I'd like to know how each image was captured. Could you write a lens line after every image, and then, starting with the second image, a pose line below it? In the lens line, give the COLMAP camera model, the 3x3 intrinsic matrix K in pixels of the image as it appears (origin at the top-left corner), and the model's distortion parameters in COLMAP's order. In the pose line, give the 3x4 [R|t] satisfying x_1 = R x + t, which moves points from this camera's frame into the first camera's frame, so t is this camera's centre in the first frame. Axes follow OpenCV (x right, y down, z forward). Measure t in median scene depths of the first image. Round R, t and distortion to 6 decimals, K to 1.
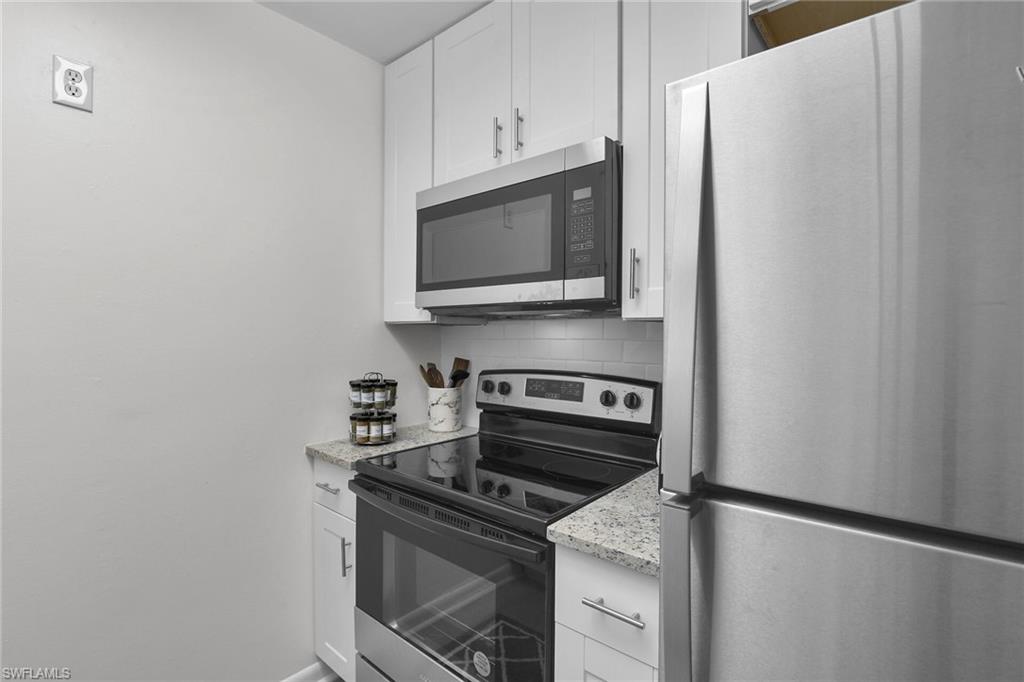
lens RADIAL K [[473.8, 0, 508.0], [0, 473.8, 340.2], [0, 0, 1]] dist [-0.018737, 0.000811]
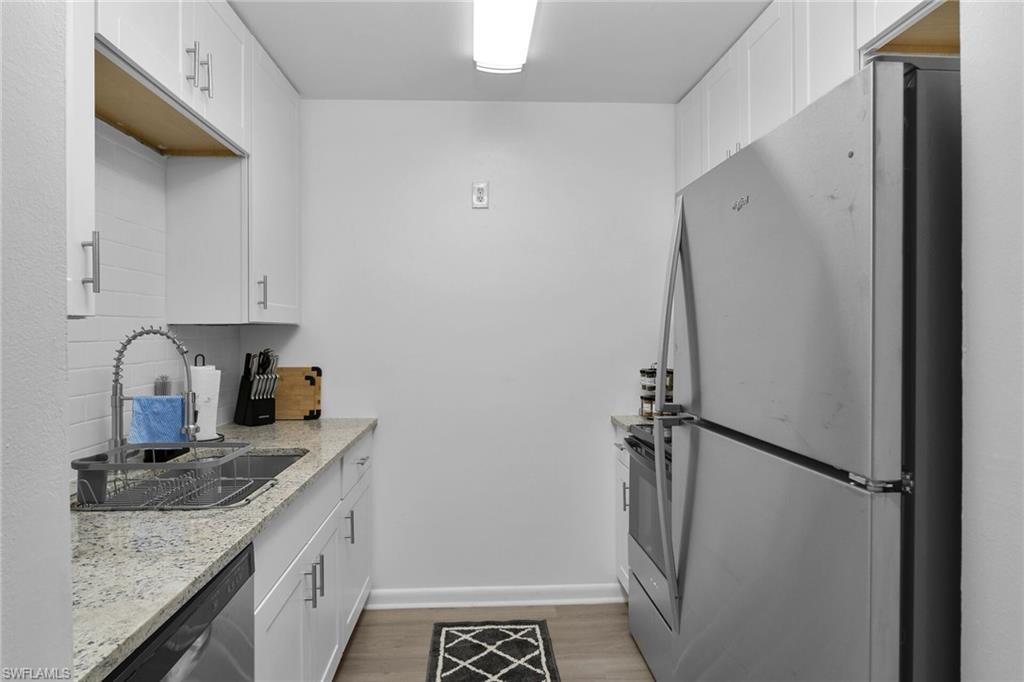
lens RADIAL K [[584.0, 0, 509.8], [0, 584.0, 339.6], [0, 0, 1]] dist [0.030818, 0.006201]
pose [[0.703763, -0.001669, -0.710433, 0.558619], [-0.003263, 0.999979, -0.005582, 0.017723], [0.710428, 0.006247, 0.703742, -0.382165]]
